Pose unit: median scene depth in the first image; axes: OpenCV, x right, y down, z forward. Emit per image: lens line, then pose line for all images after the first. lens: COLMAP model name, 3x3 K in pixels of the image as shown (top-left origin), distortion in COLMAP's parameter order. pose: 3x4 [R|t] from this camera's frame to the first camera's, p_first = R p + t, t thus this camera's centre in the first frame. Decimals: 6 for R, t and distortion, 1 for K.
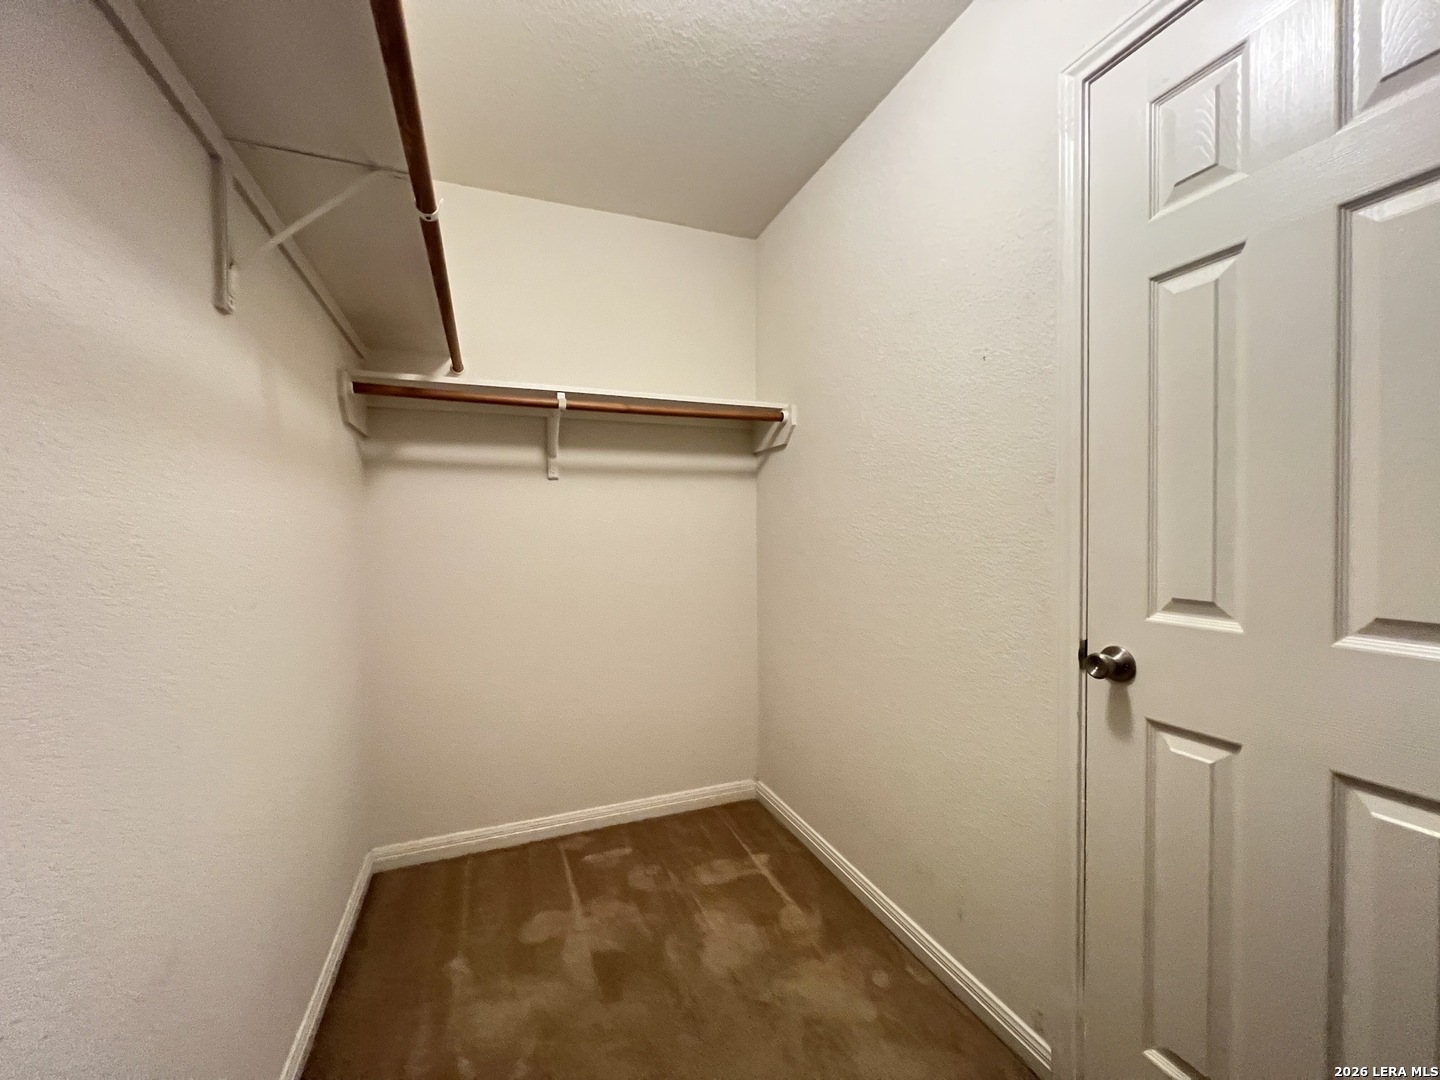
lens RADIAL K [[579.3, 0, 717.3], [0, 579.3, 539.1], [0, 0, 1]] dist [-0.001576, 0.000408]
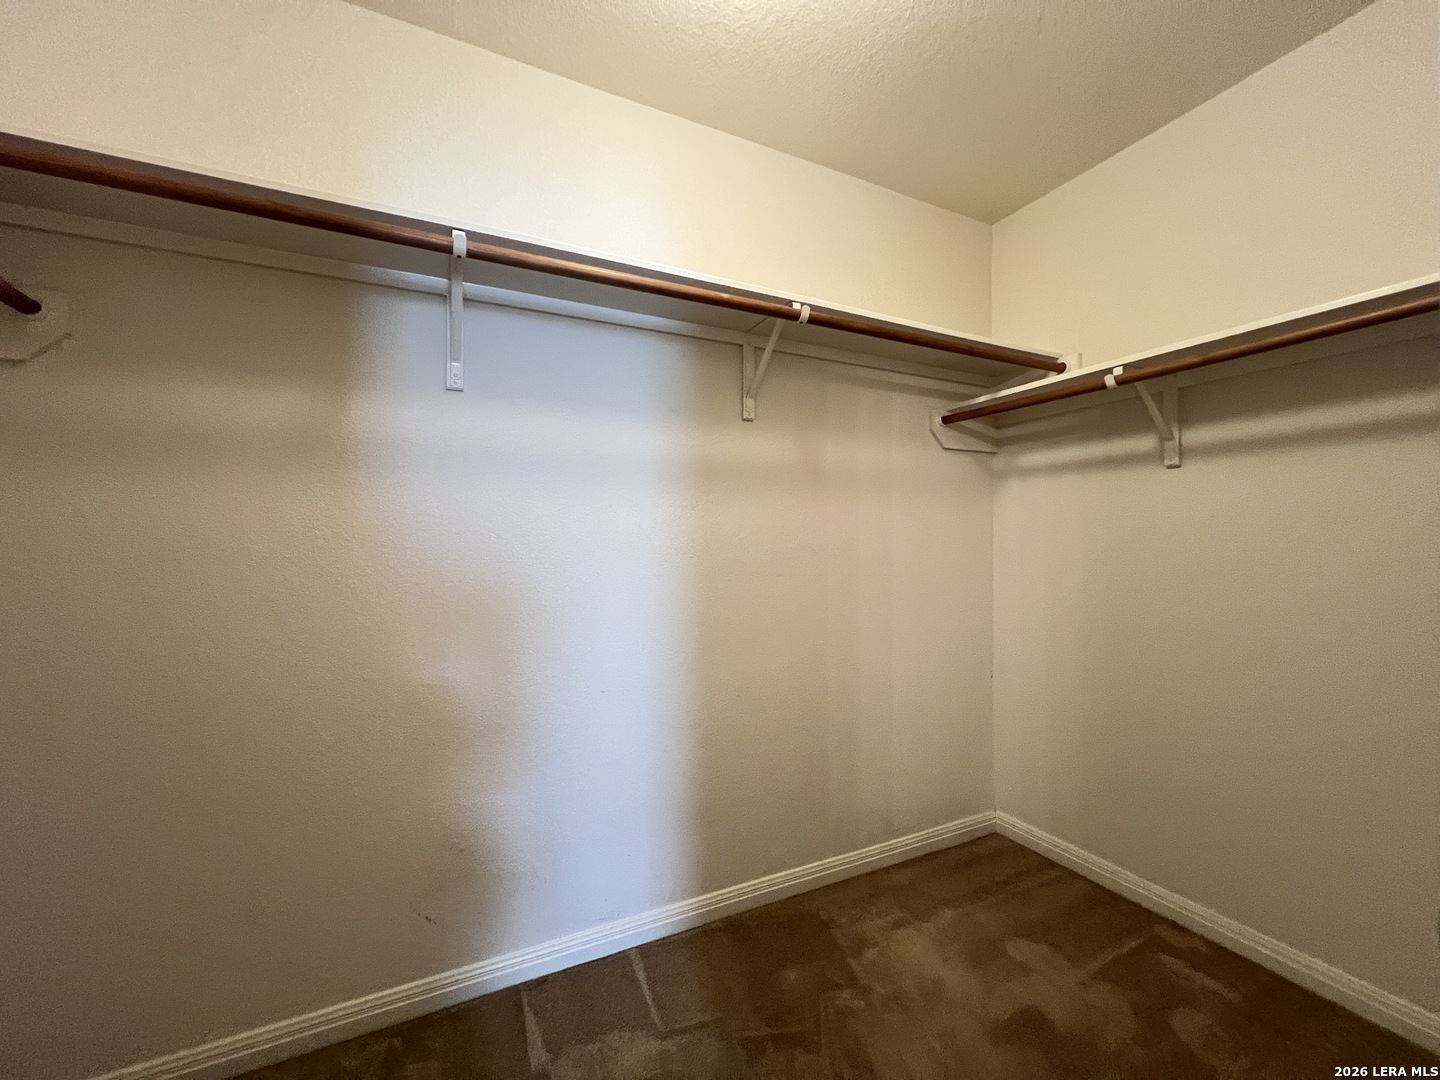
lens RADIAL K [[579.3, 0, 717.3], [0, 579.3, 539.1], [0, 0, 1]] dist [-0.001576, 0.000408]
pose [[0.087194, -0.002349, -0.996189, 0.489298], [-0.016969, 0.999849, -0.003843, 0.010087], [0.996047, 0.017240, 0.087141, 0.330966]]
